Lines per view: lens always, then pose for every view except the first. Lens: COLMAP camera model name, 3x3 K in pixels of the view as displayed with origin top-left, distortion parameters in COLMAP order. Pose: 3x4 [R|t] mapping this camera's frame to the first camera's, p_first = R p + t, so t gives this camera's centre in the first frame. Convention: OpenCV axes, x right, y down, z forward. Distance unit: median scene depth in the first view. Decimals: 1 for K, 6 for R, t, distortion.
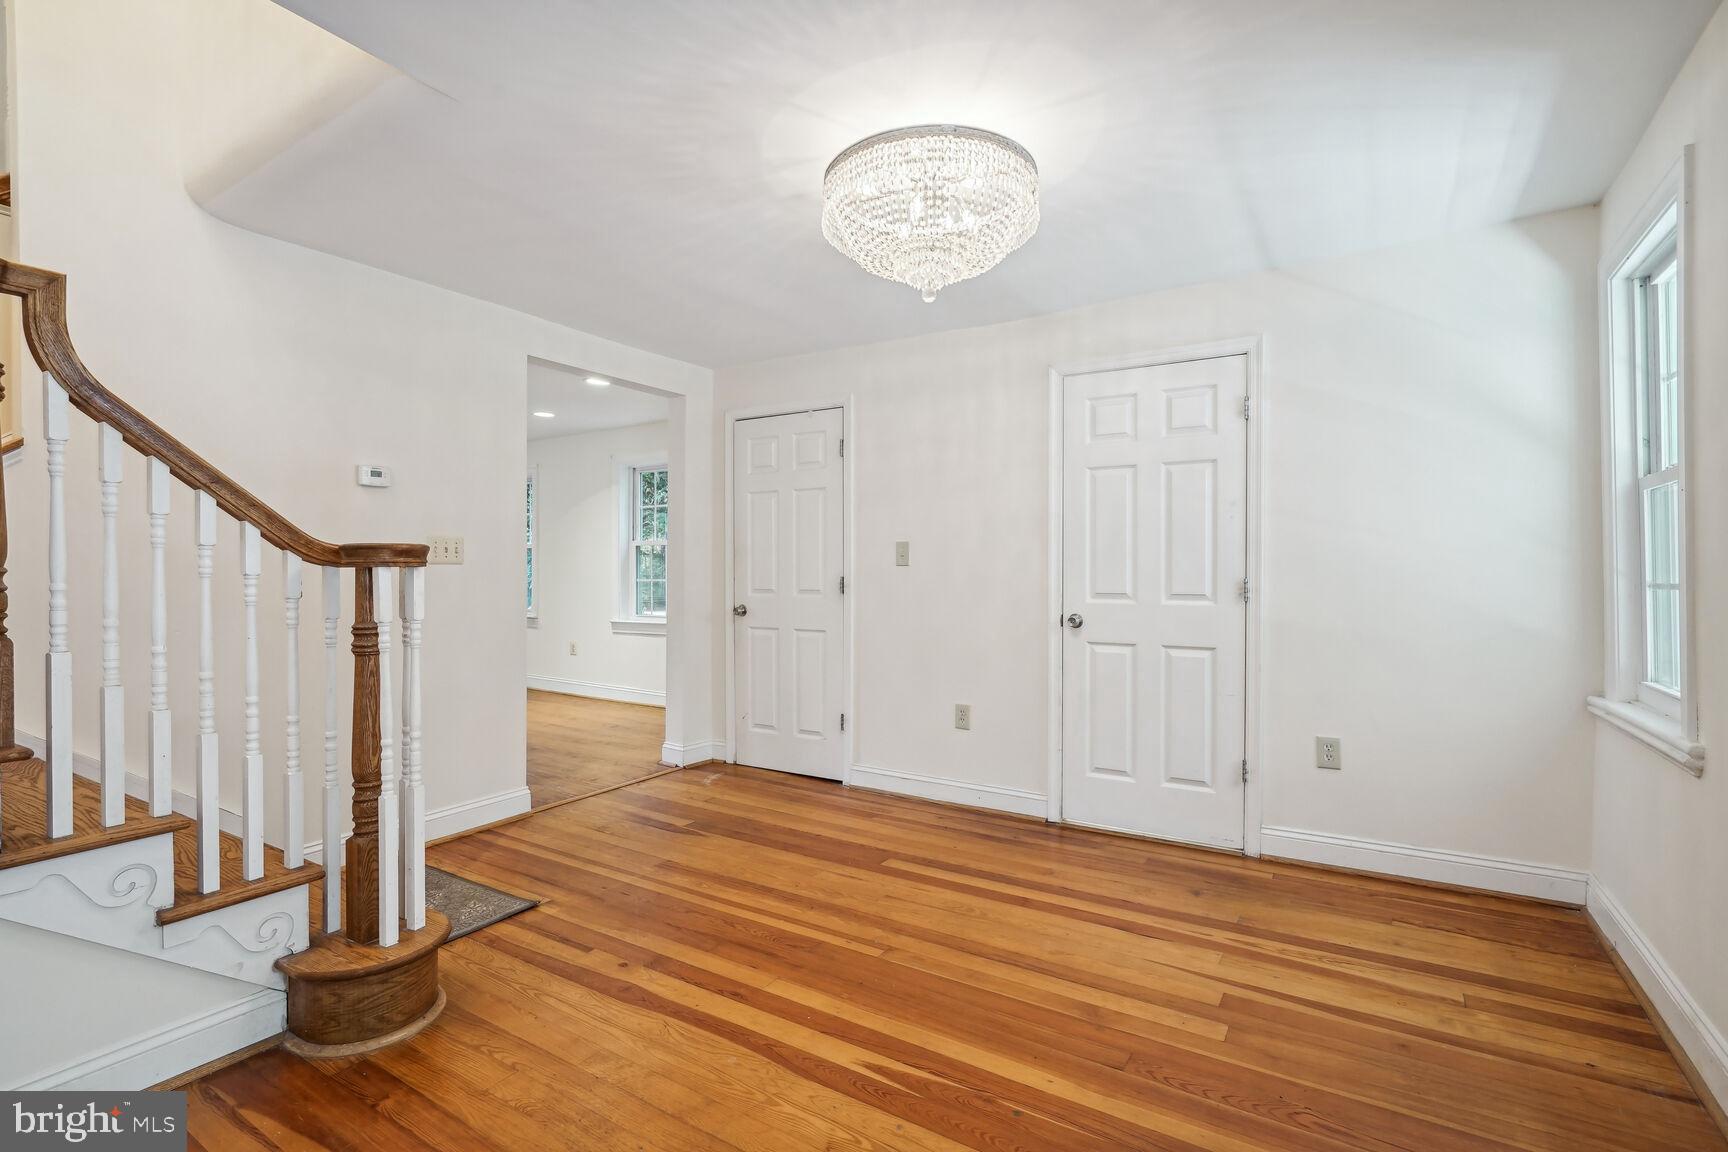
lens RADIAL K [[792.1, 0, 849.5], [0, 792.1, 593.3], [0, 0, 1]] dist [-0.001810, -0.000030]
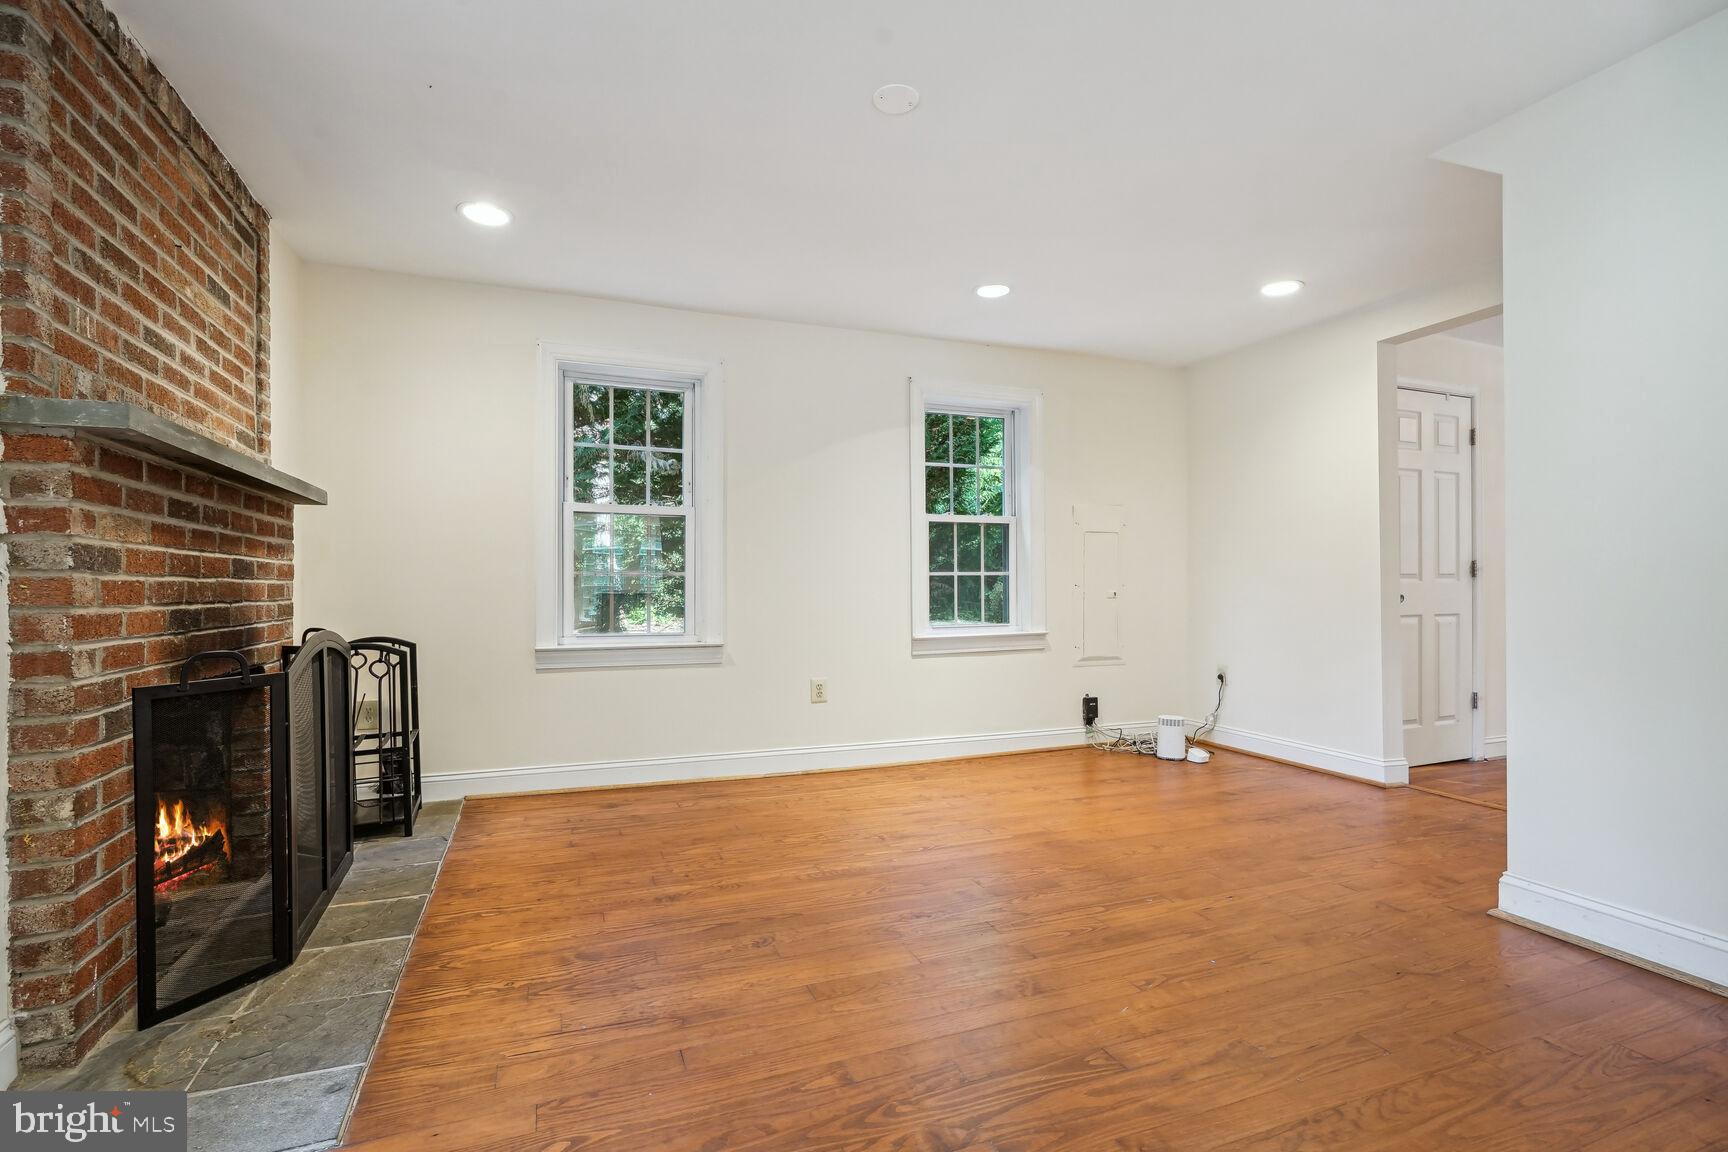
lens RADIAL K [[792.1, 0, 849.5], [0, 792.1, 593.3], [0, 0, 1]] dist [-0.001810, -0.000030]
pose [[0.597733, -0.025027, 0.801305, -1.281779], [0.030139, 0.999508, 0.008736, -0.011791], [-0.801129, 0.018929, 0.598193, 0.999849]]
